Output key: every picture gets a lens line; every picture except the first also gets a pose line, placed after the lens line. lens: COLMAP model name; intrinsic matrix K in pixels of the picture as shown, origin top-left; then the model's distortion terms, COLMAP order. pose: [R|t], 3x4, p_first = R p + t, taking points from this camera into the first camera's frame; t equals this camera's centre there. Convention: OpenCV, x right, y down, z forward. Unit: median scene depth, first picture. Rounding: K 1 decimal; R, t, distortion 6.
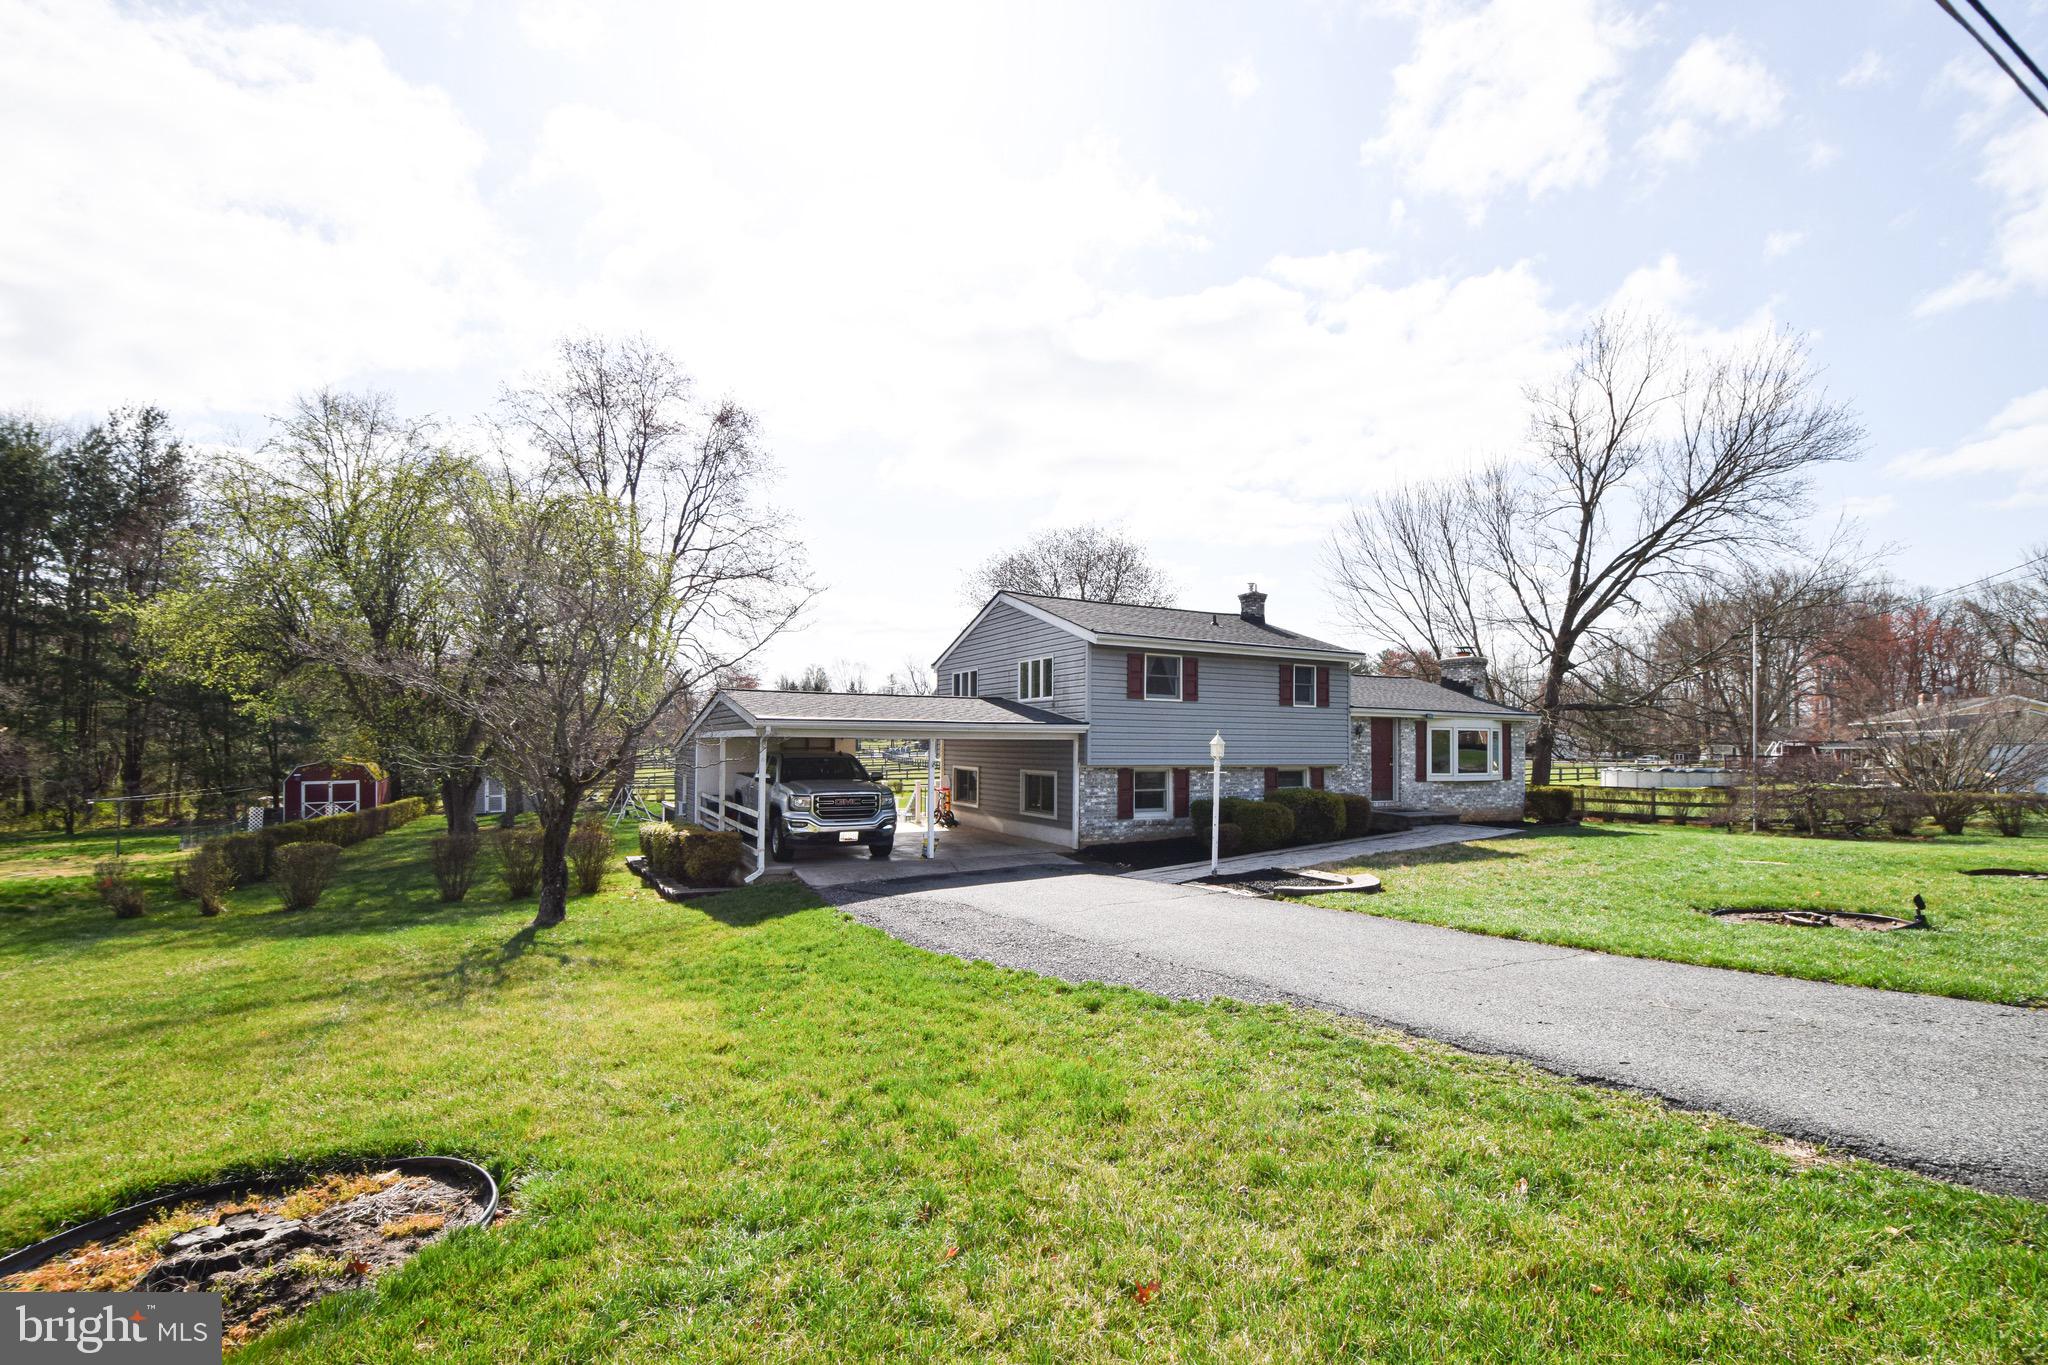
lens RADIAL K [[897.8, 0, 1053.5], [0, 897.8, 717.9], [0, 0, 1]] dist [0.012825, -0.024711]
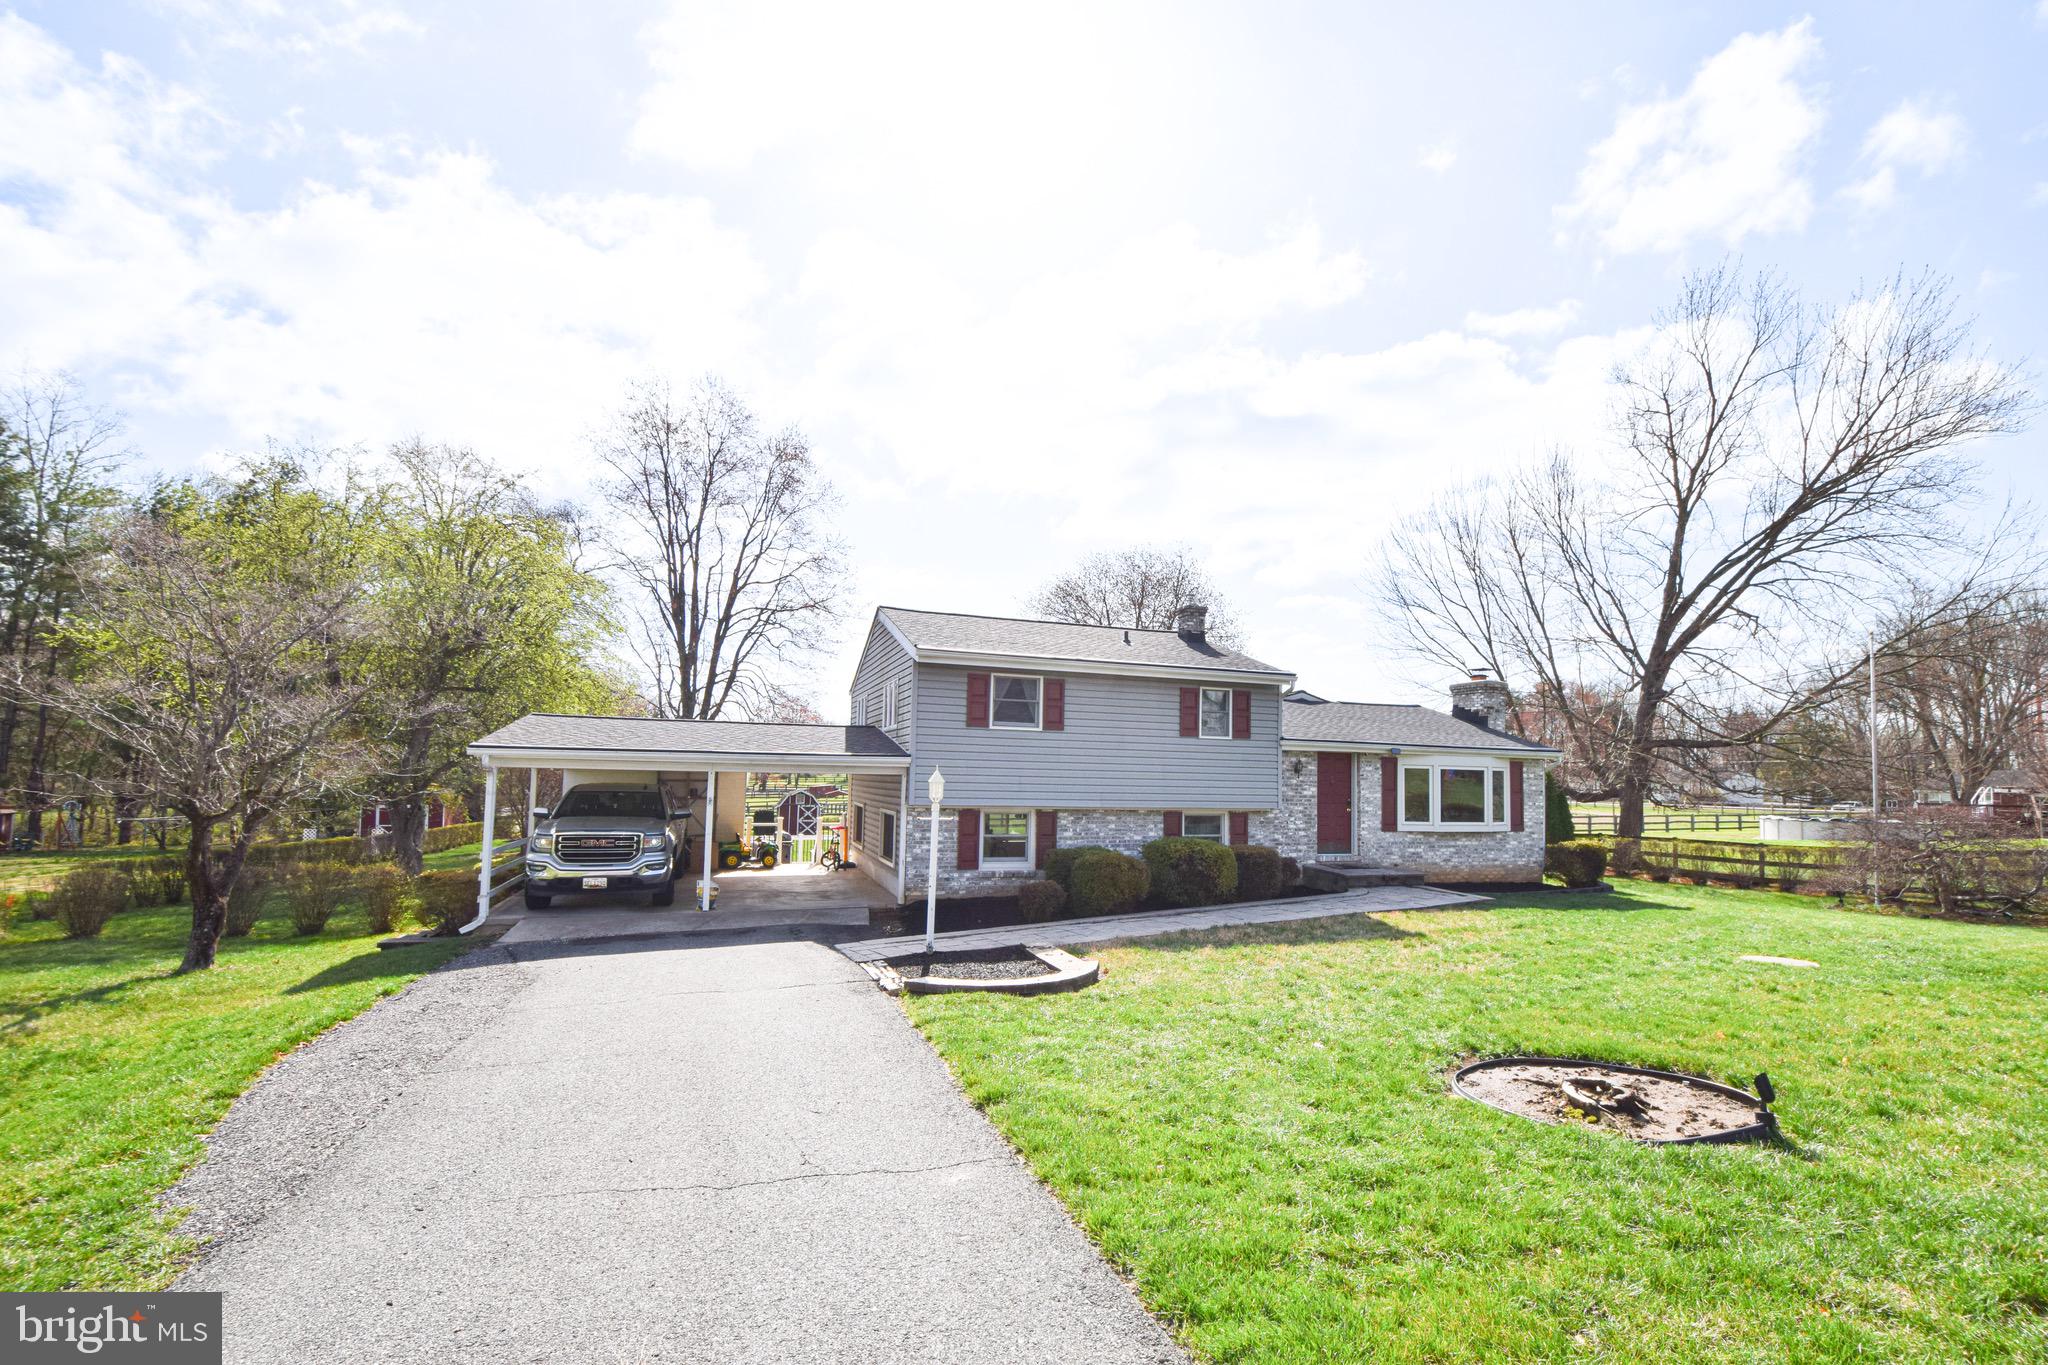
lens RADIAL K [[897.8, 0, 1053.5], [0, 897.8, 717.9], [0, 0, 1]] dist [0.012825, -0.024711]
pose [[0.987175, 0.001685, -0.159630, 0.234482], [-0.007922, 0.999229, -0.038441, 0.001647], [0.159443, 0.039213, 0.986428, 0.140236]]
